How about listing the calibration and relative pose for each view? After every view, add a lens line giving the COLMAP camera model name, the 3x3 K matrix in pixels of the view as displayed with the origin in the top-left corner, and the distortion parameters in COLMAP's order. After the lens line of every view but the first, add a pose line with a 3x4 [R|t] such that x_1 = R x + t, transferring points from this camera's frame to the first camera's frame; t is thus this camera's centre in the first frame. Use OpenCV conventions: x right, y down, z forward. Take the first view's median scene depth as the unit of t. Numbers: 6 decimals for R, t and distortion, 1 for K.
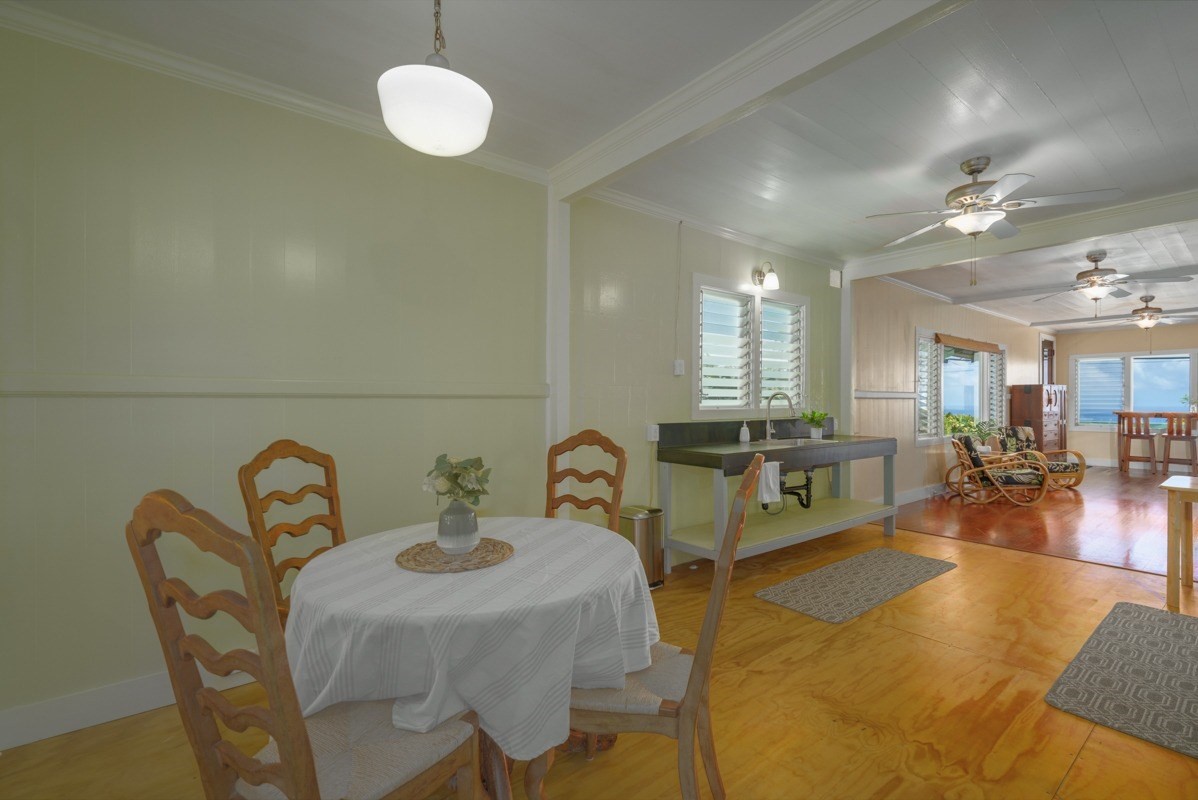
lens RADIAL K [[539.1, 0, 607.1], [0, 539.1, 398.6], [0, 0, 1]] dist [-0.001522, 0.000290]
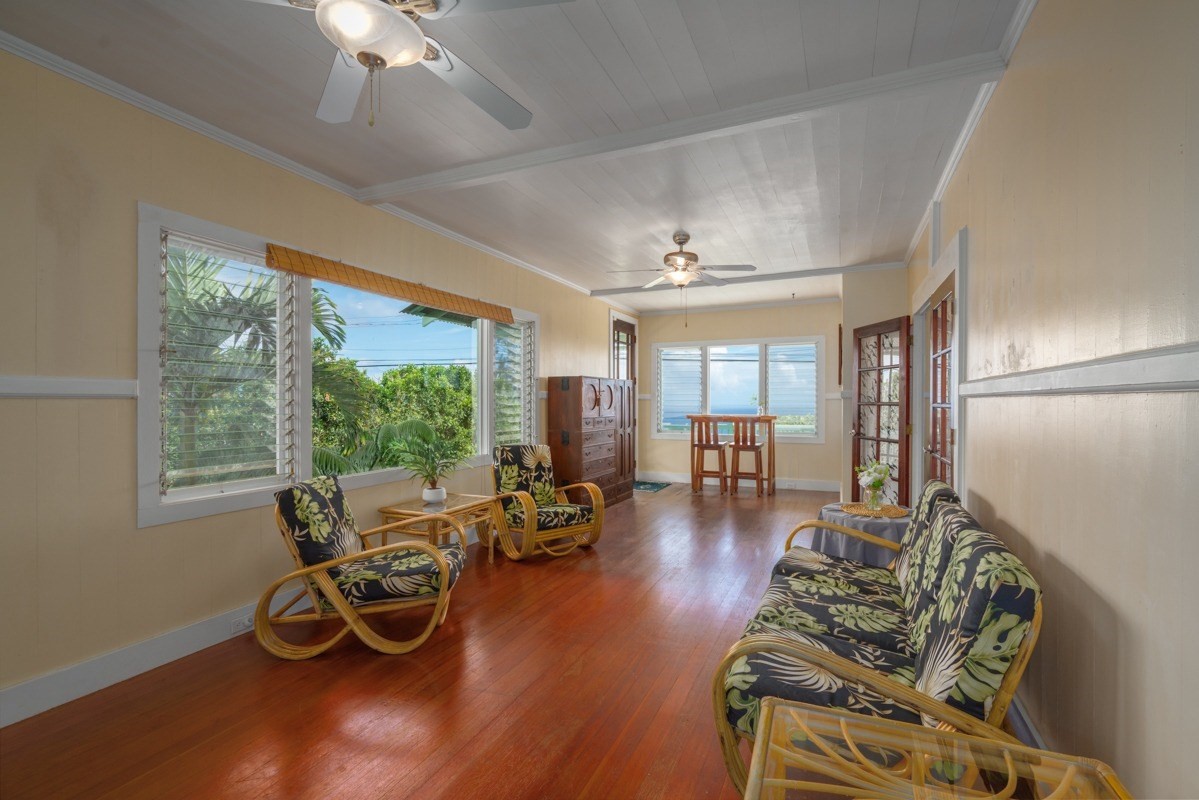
lens RADIAL K [[539.6, 0, 607.6], [0, 539.6, 398.6], [0, 0, 1]] dist [-0.001522, 0.000290]
pose [[0.885741, -0.001763, 0.464176, 0.520119], [0.003049, 0.999993, -0.002020, 0.002107], [-0.464169, 0.003204, 0.885741, 0.395630]]
